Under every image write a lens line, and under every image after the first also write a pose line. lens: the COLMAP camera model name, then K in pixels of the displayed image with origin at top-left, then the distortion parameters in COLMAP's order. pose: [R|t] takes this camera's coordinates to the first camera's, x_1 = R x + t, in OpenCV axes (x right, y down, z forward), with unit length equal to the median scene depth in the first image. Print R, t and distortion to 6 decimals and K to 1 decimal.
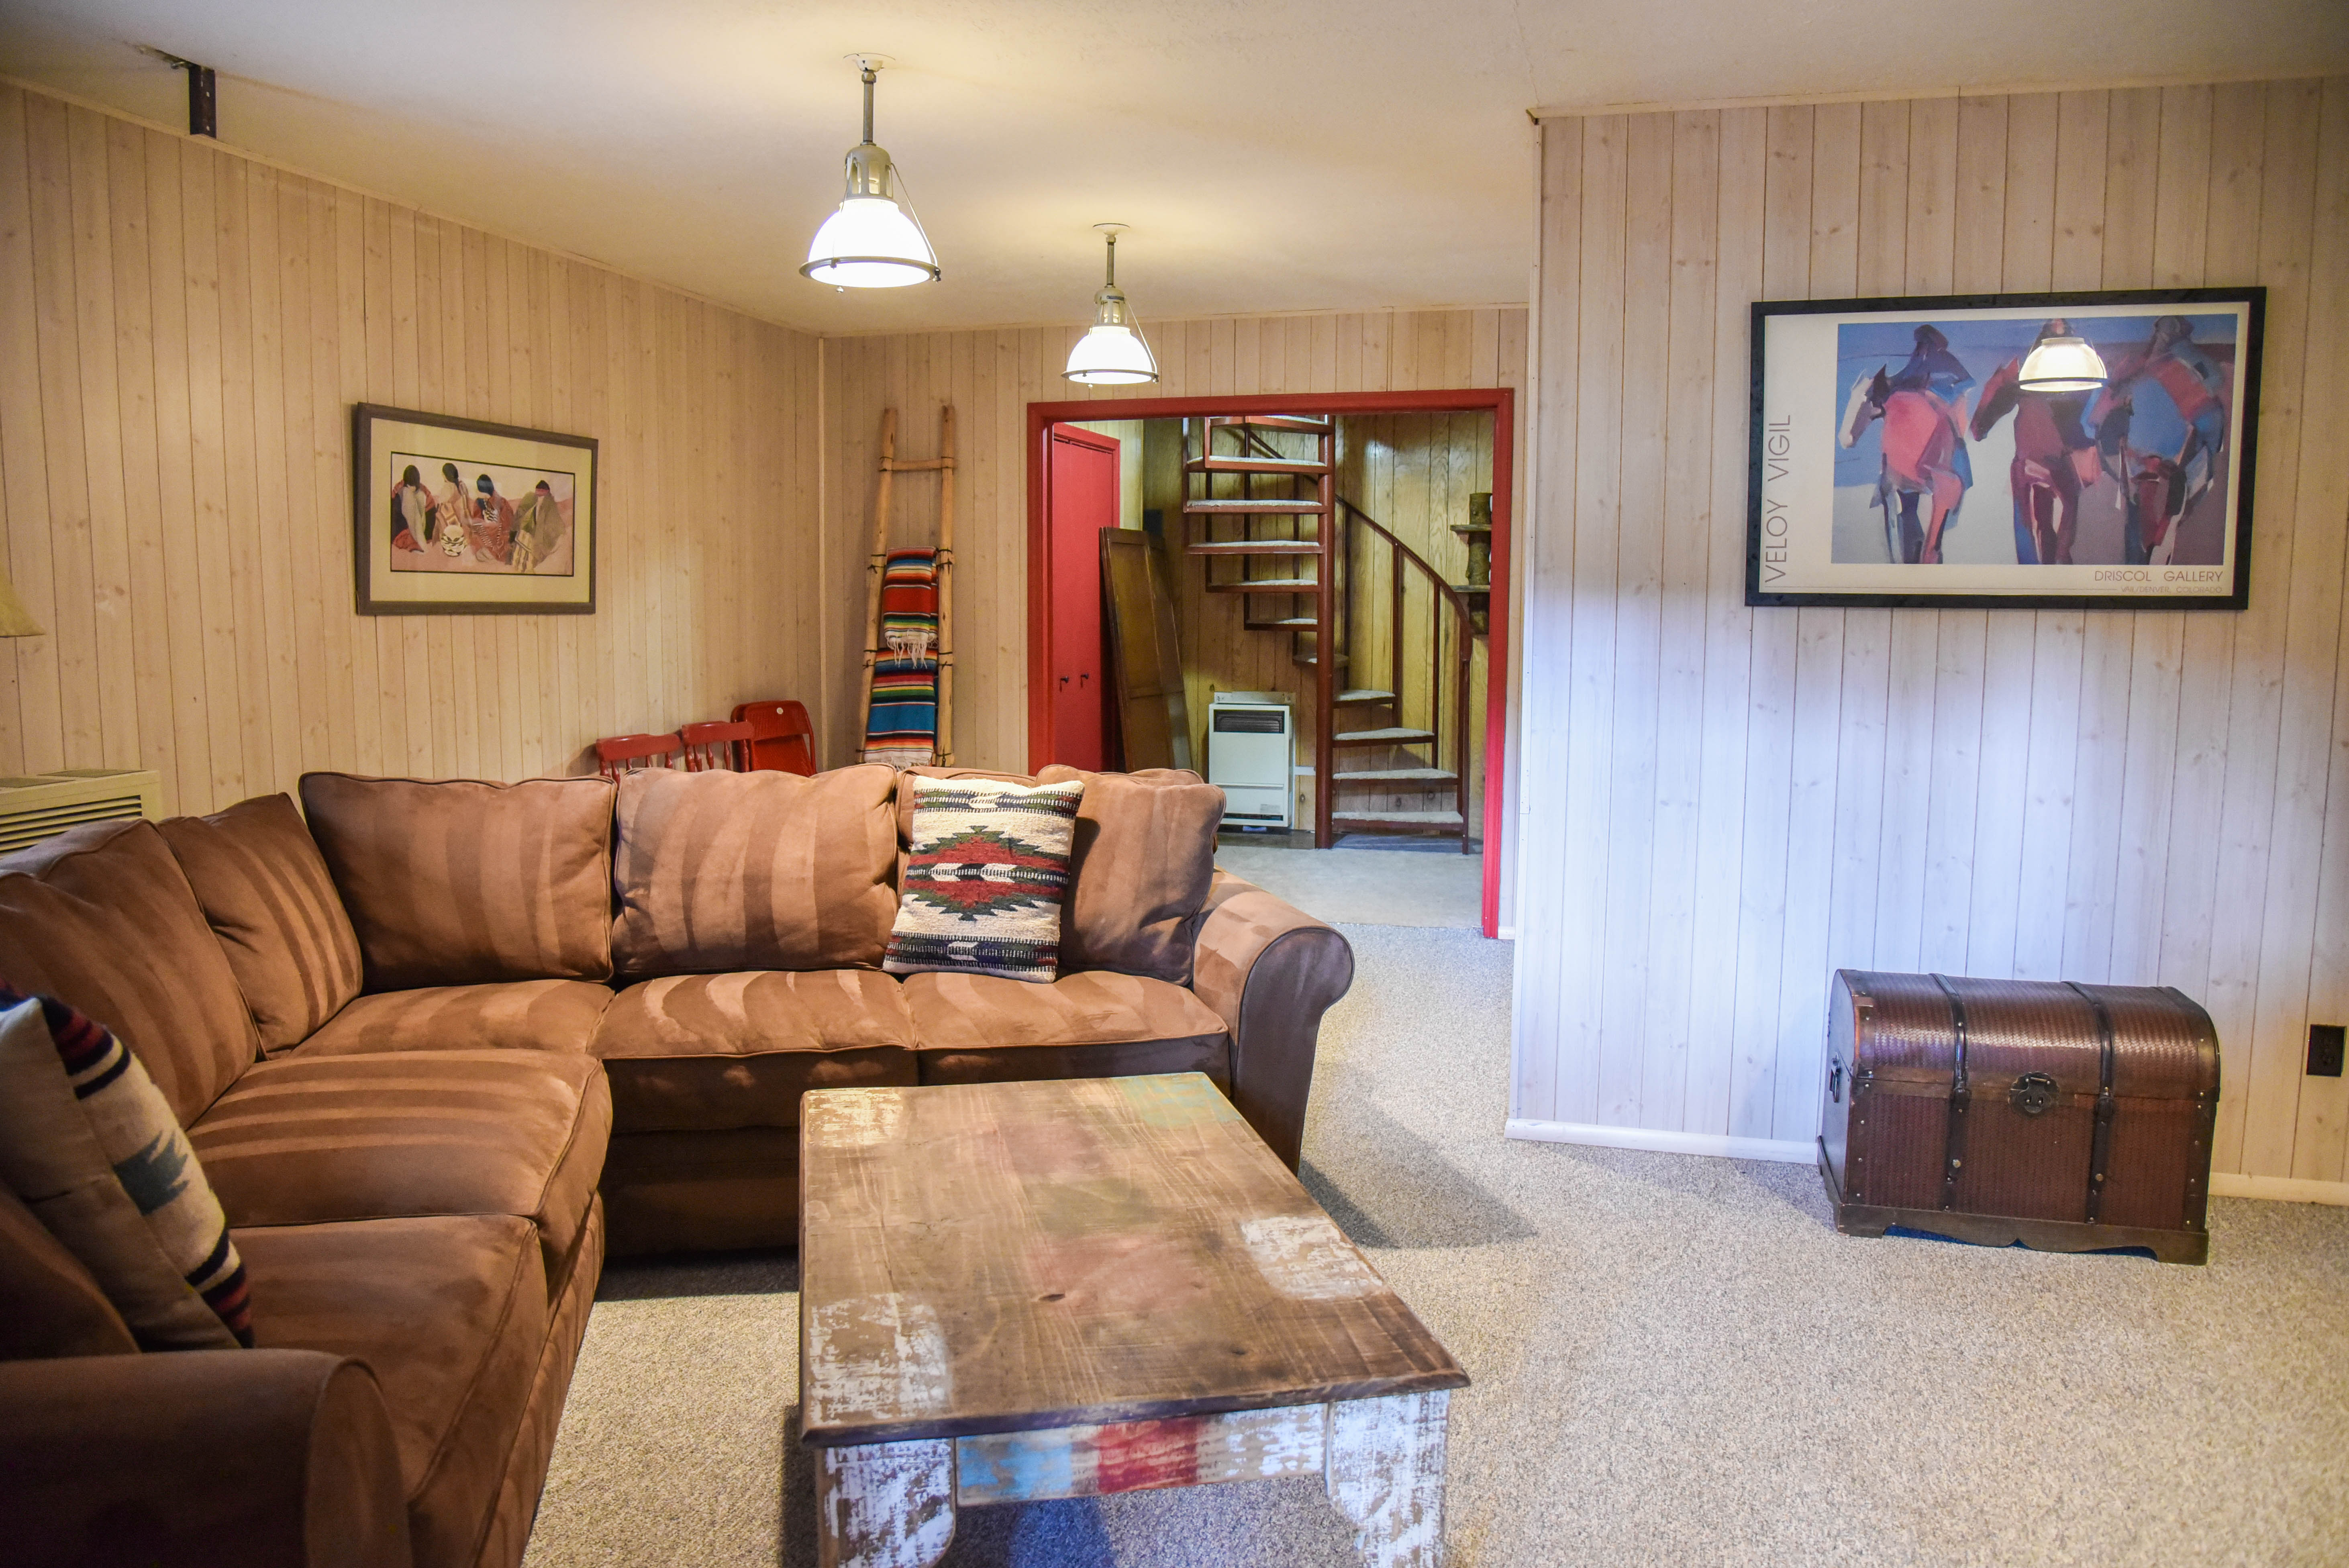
lens RADIAL K [[1696.1, 0, 1139.5], [0, 1696.1, 797.0], [0, 0, 1]] dist [-0.126216, 0.074027]
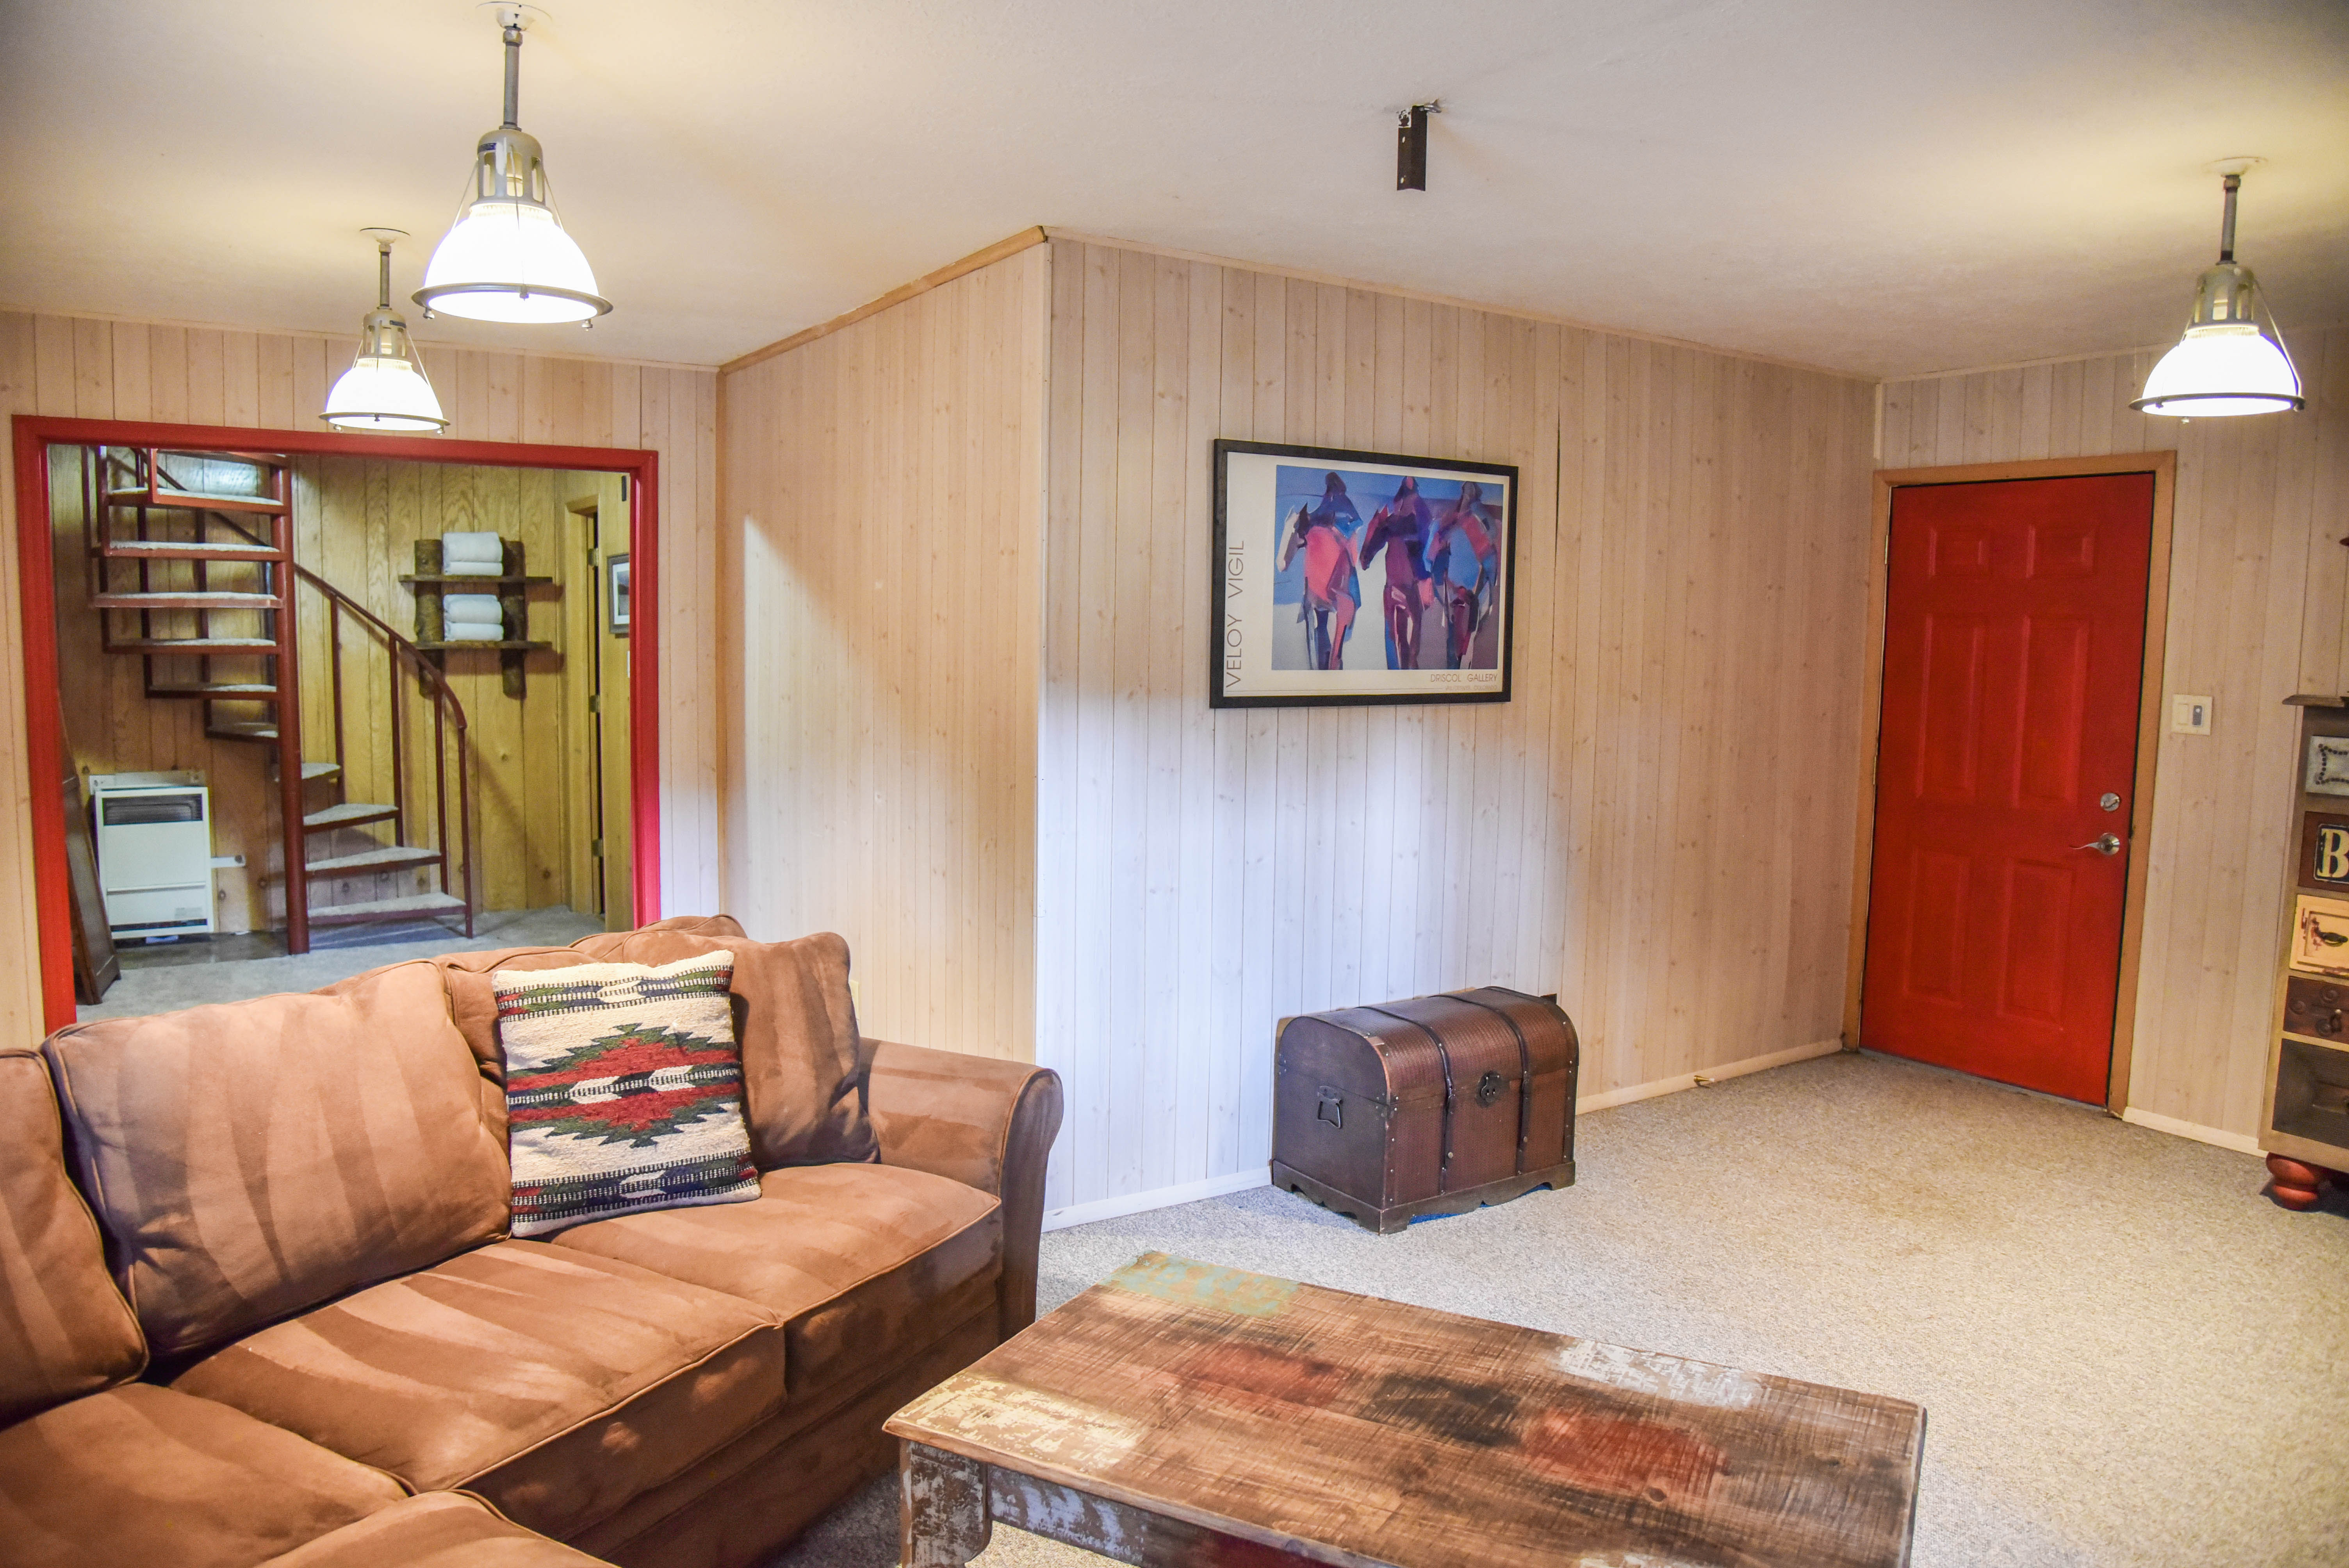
lens RADIAL K [[1653.2, 0, 1174.3], [0, 1653.2, 788.4], [0, 0, 1]] dist [-0.121852, 0.072787]
pose [[0.626701, -0.071026, 0.776016, -0.529054], [0.075165, 0.996704, 0.030522, -0.099041], [-0.775626, 0.039201, 0.629974, 0.329452]]
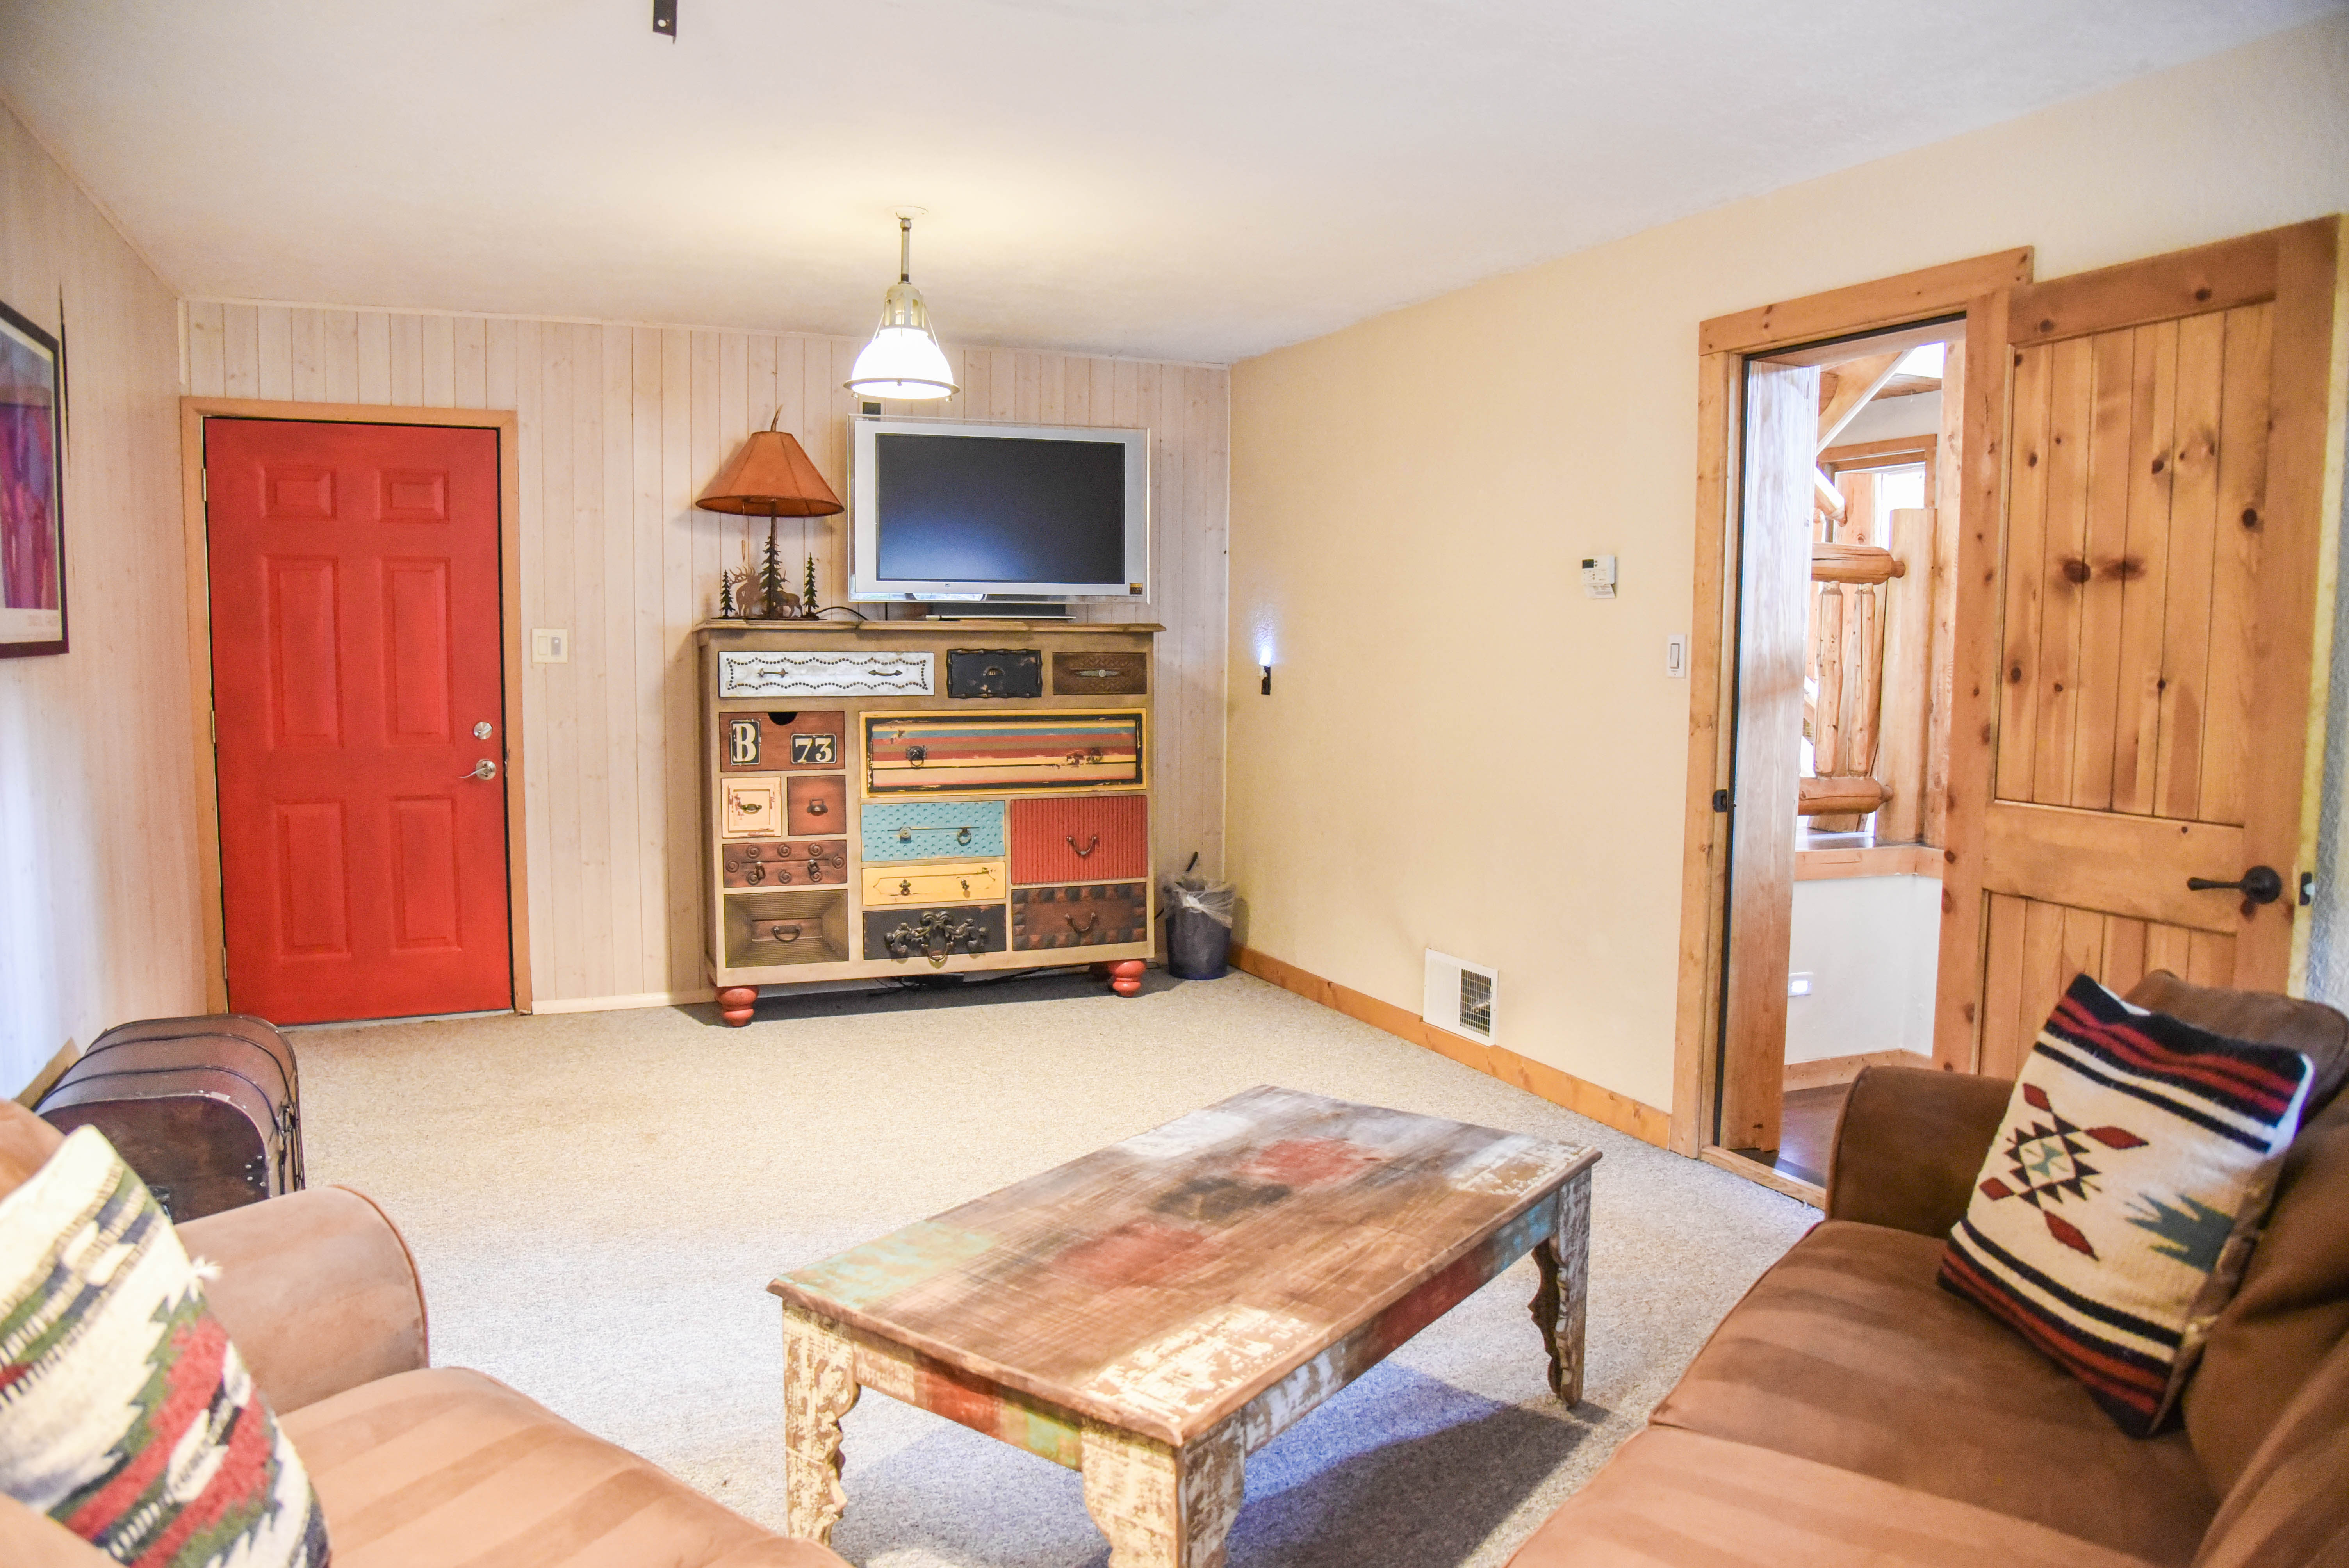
lens RADIAL K [[1602.5, 0, 1247.9], [0, 1602.5, 779.8], [0, 0, 1]] dist [-0.117591, 0.061200]
pose [[-0.699964, -0.072365, 0.710502, -0.497640], [0.072180, 0.982591, 0.171186, -0.137703], [-0.710521, 0.171108, -0.682555, 1.064337]]
